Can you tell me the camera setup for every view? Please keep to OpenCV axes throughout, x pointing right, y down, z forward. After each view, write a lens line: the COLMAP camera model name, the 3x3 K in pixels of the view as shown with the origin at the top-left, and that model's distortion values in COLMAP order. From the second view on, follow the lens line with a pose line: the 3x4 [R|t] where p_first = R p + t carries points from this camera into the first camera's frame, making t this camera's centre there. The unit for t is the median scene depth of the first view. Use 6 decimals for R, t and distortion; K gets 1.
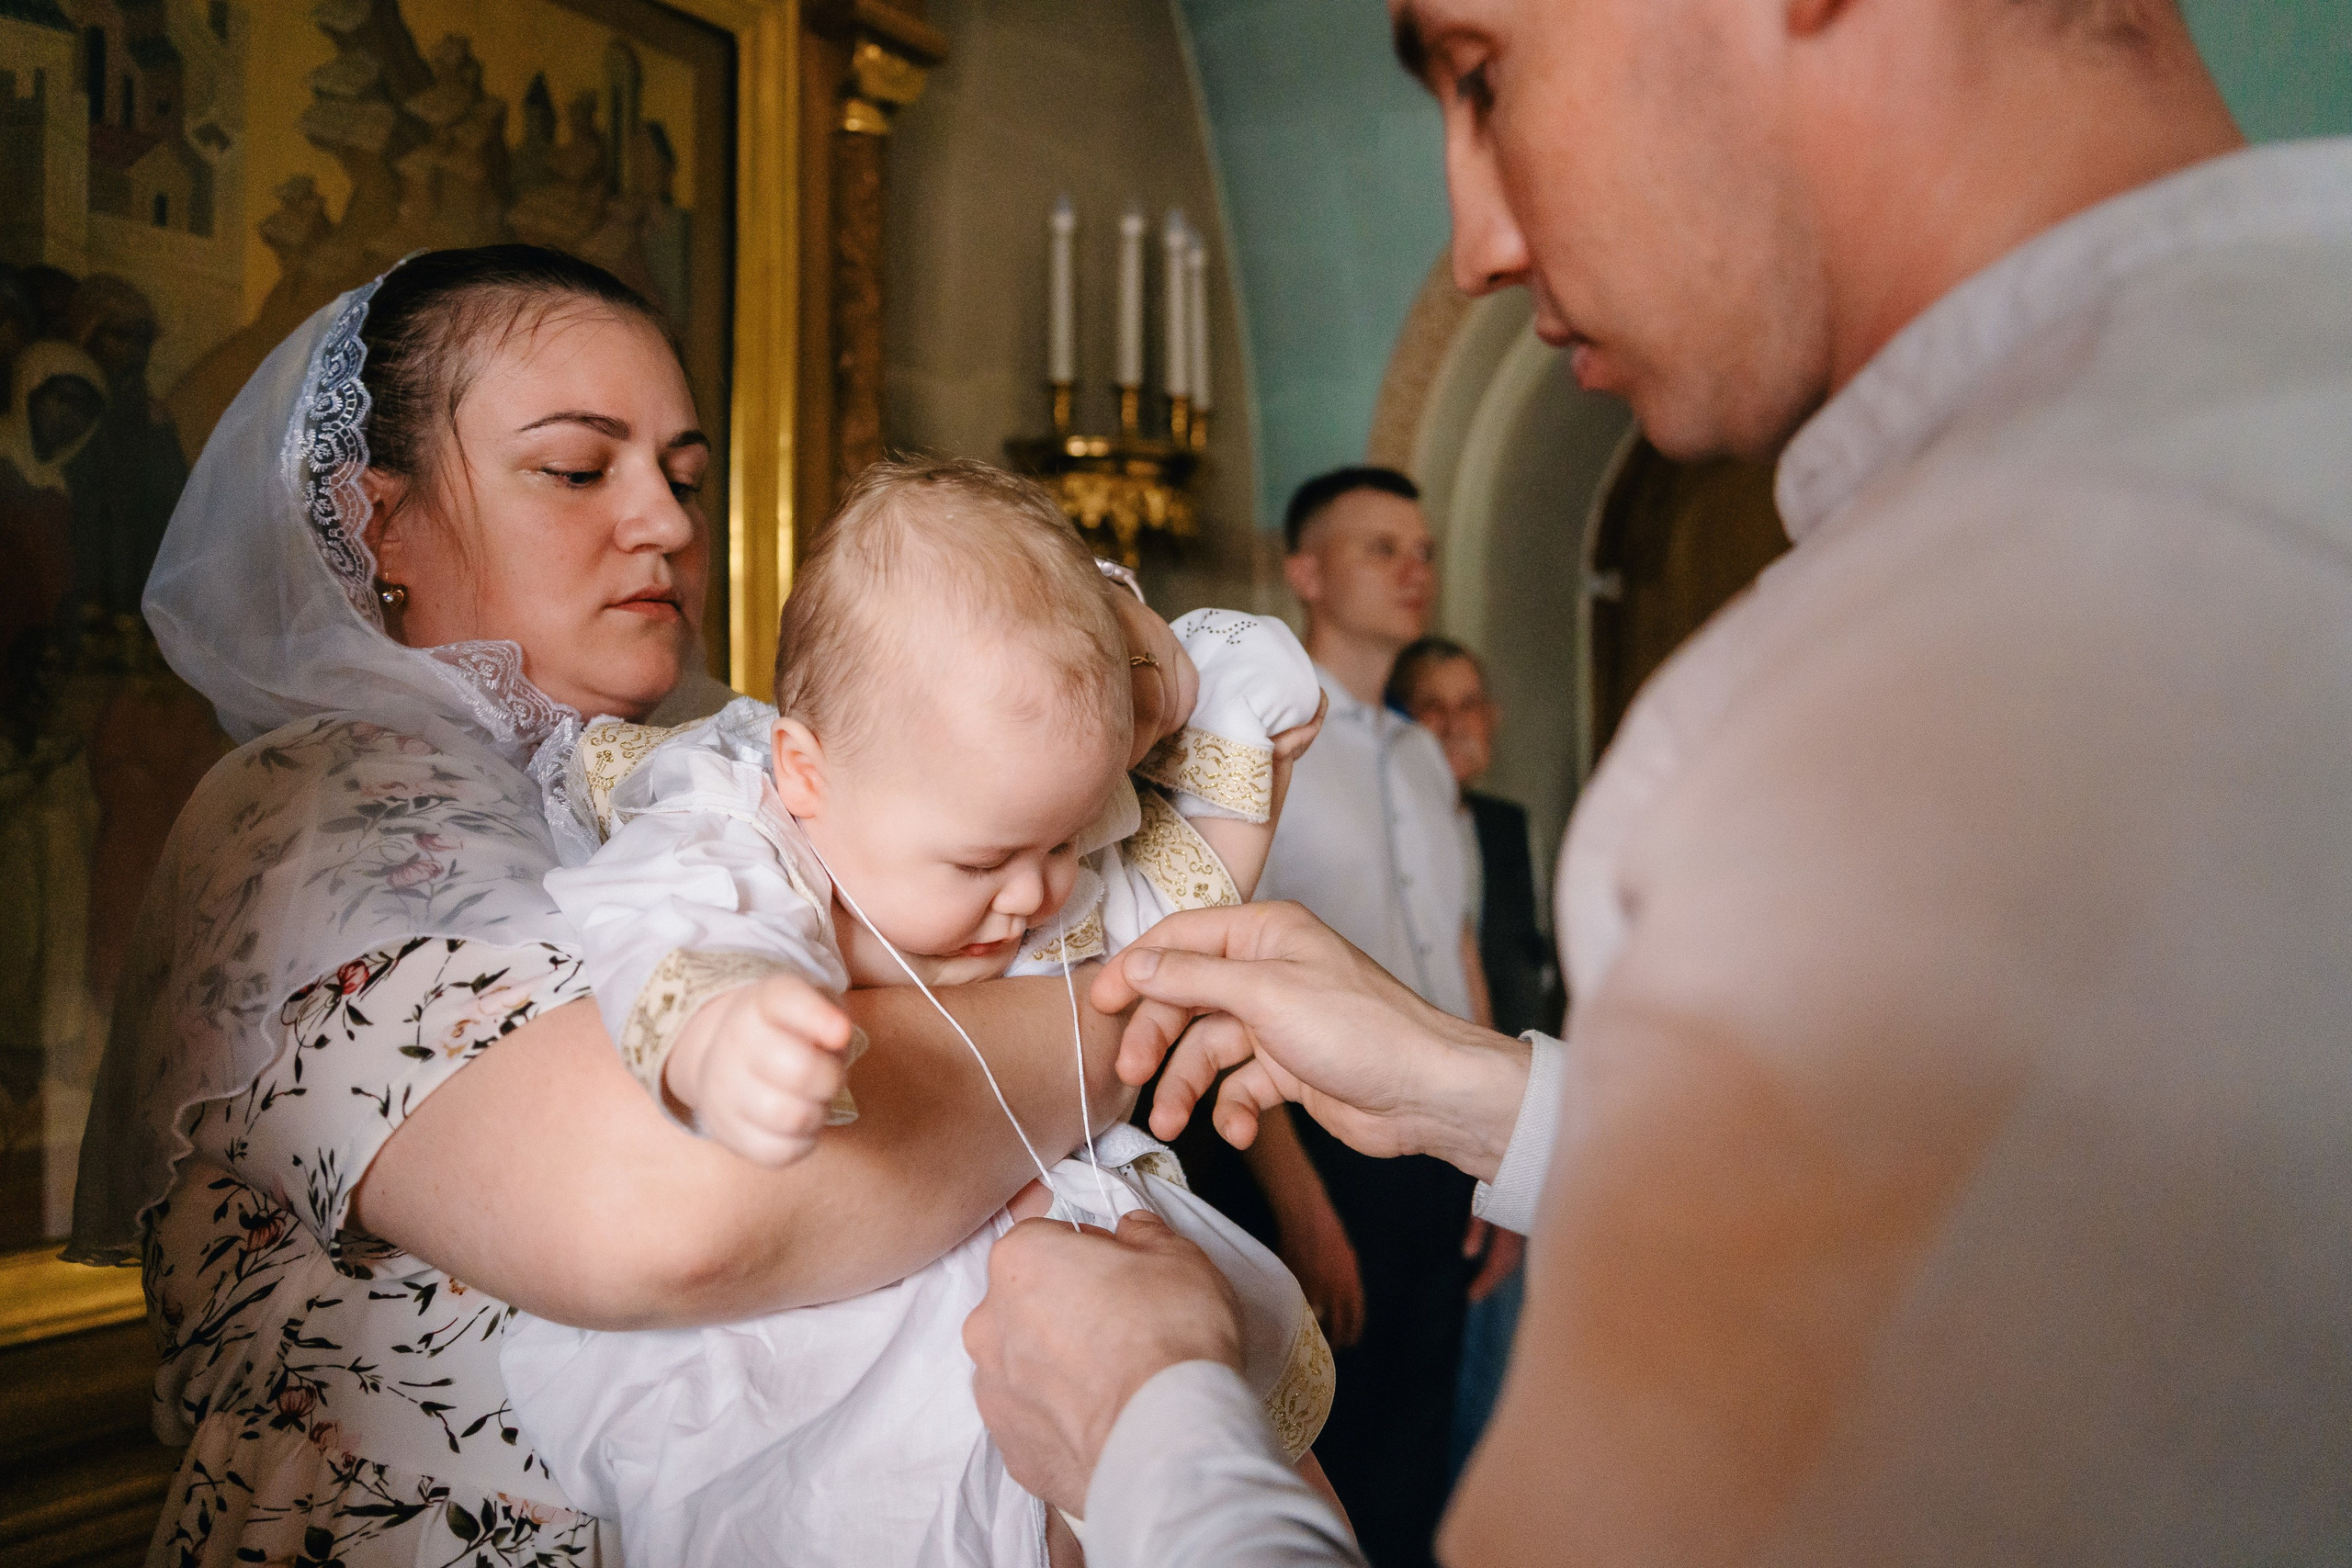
lens RADIAL K [[1911.5, 0, 1195.9], [0, 1911.5, 770.6], [0, 0, 1]] dist [0.025317, -0.023321]
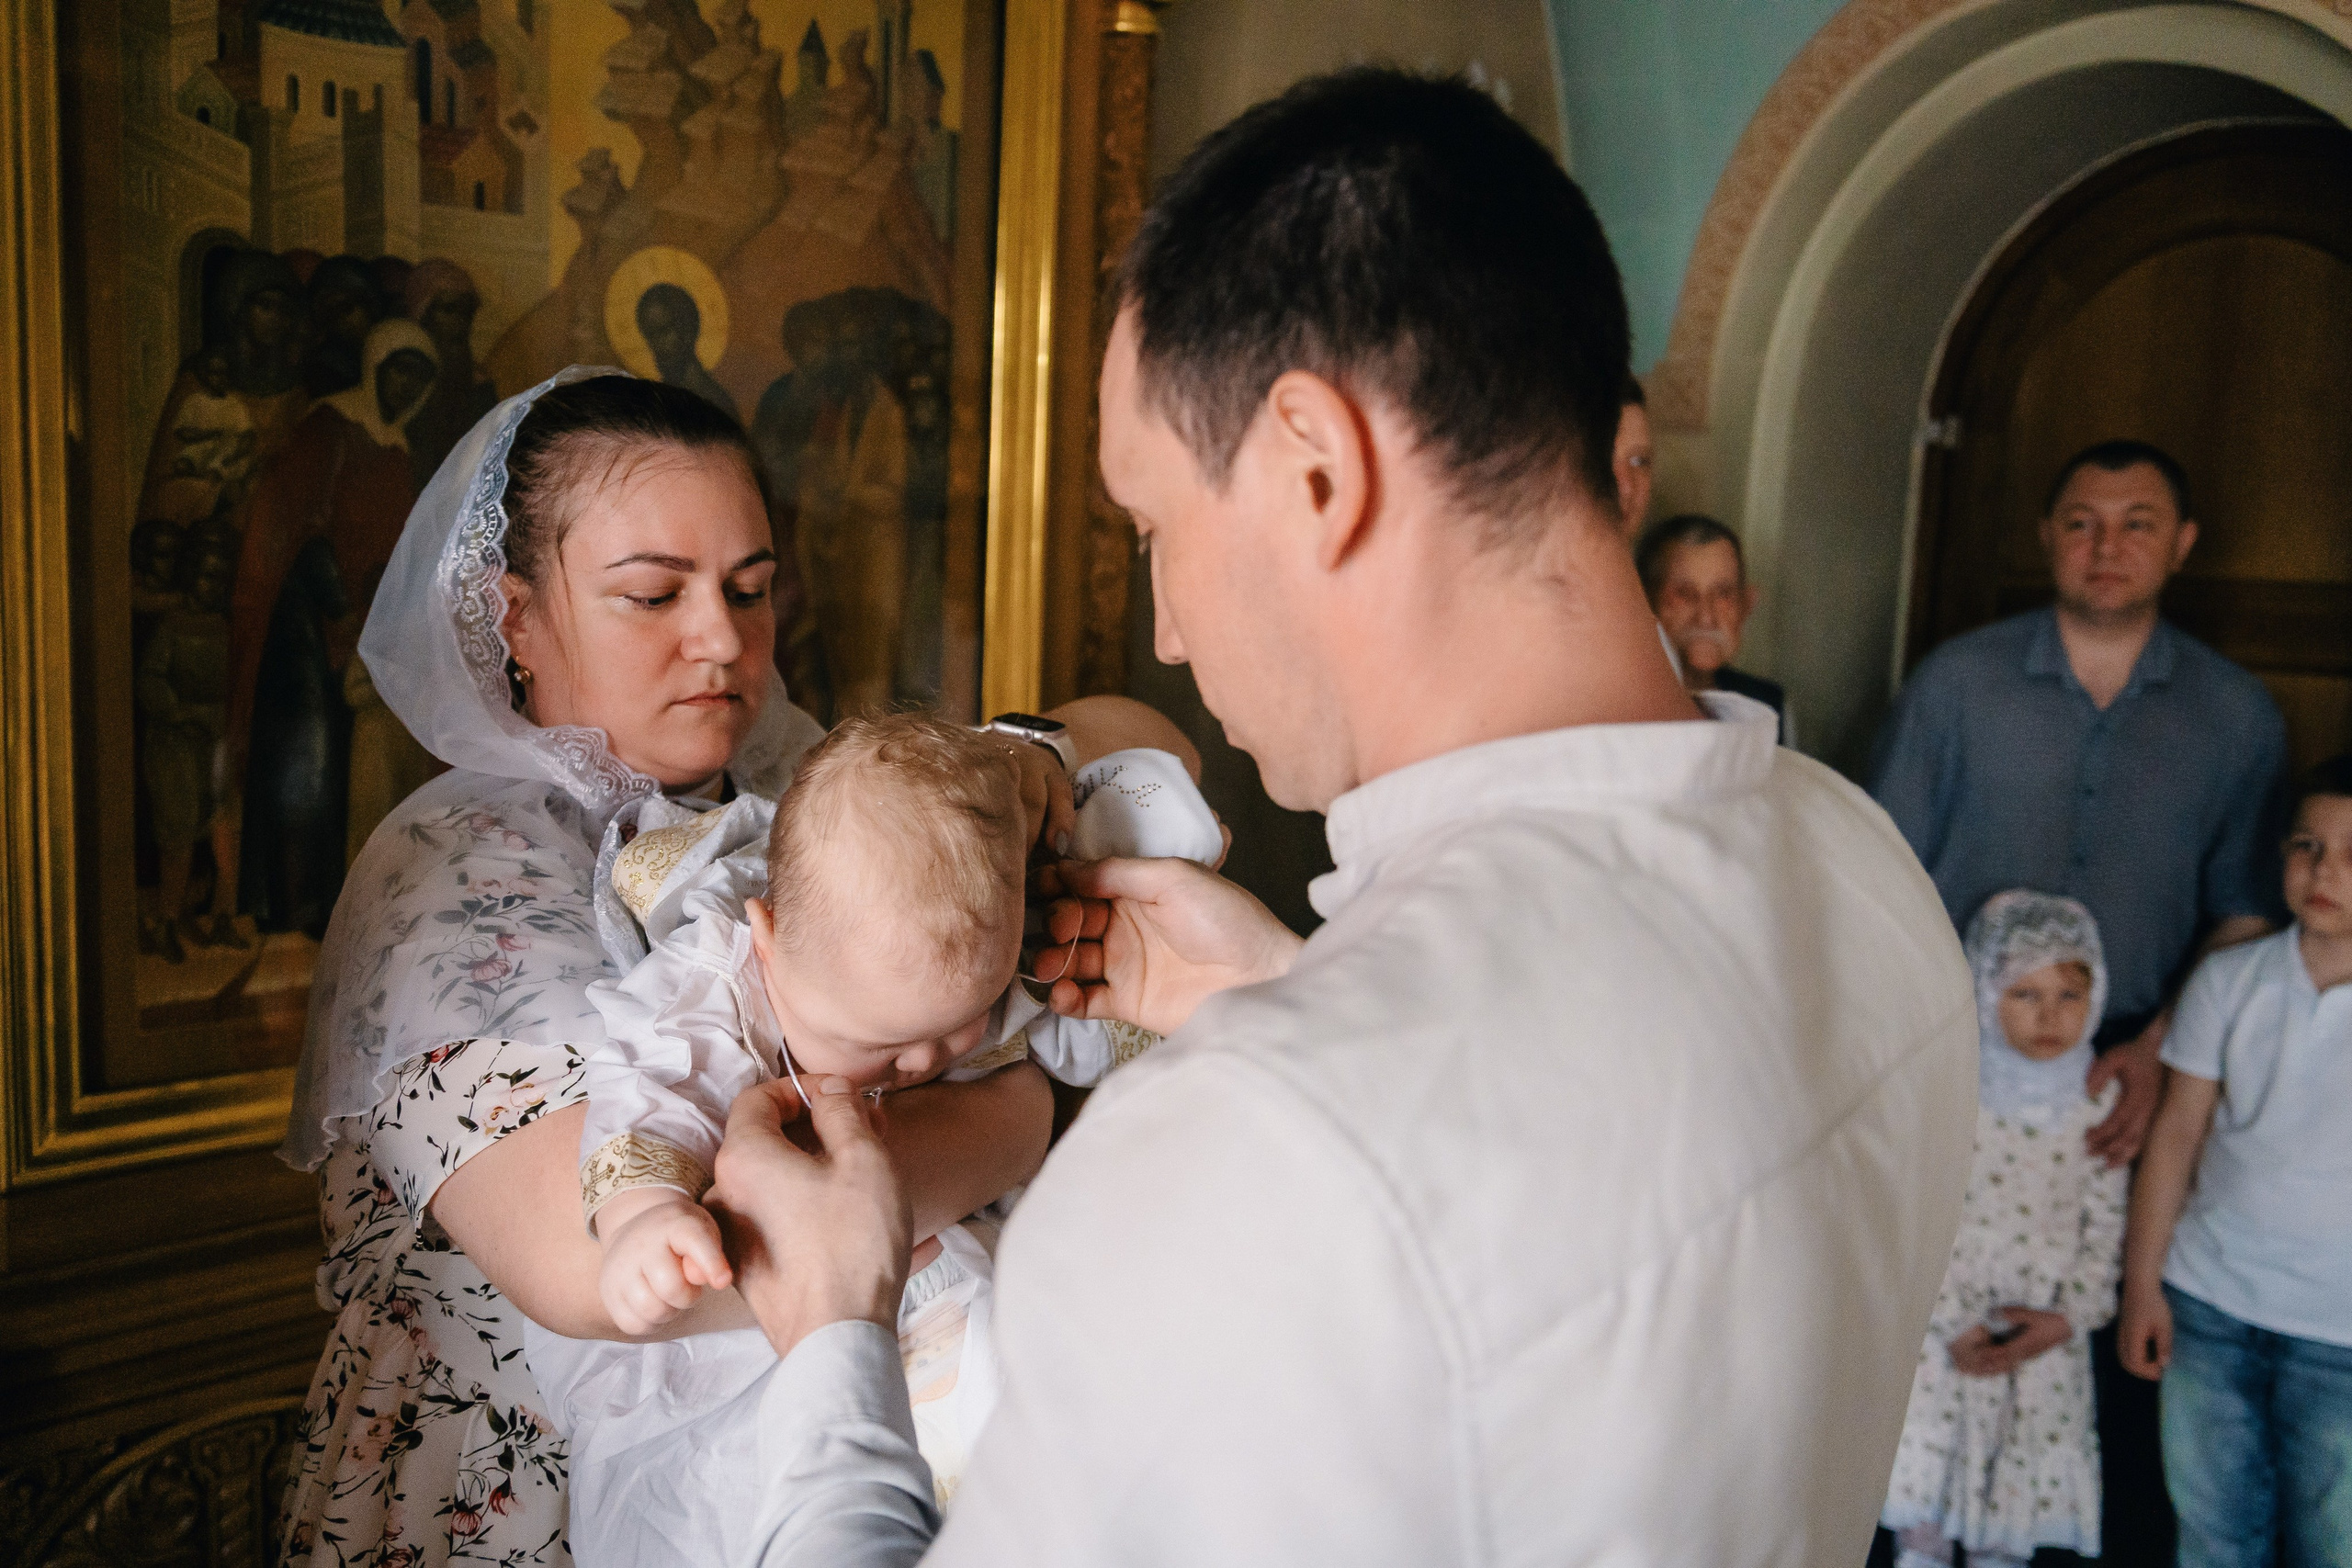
lens RADIAL K [[1911.5, 0, 1167.8], [0, 1911.5, 773.1], [0, 0, 1]] dist [0.025317, -0.023321]
pose [[0.970870, 0.064645, -0.230721, 0.155421], [-0.030955, 0.988688, 0.146758, -0.124593], [0.237598, -0.135341, 0.961889, -0.069064]]
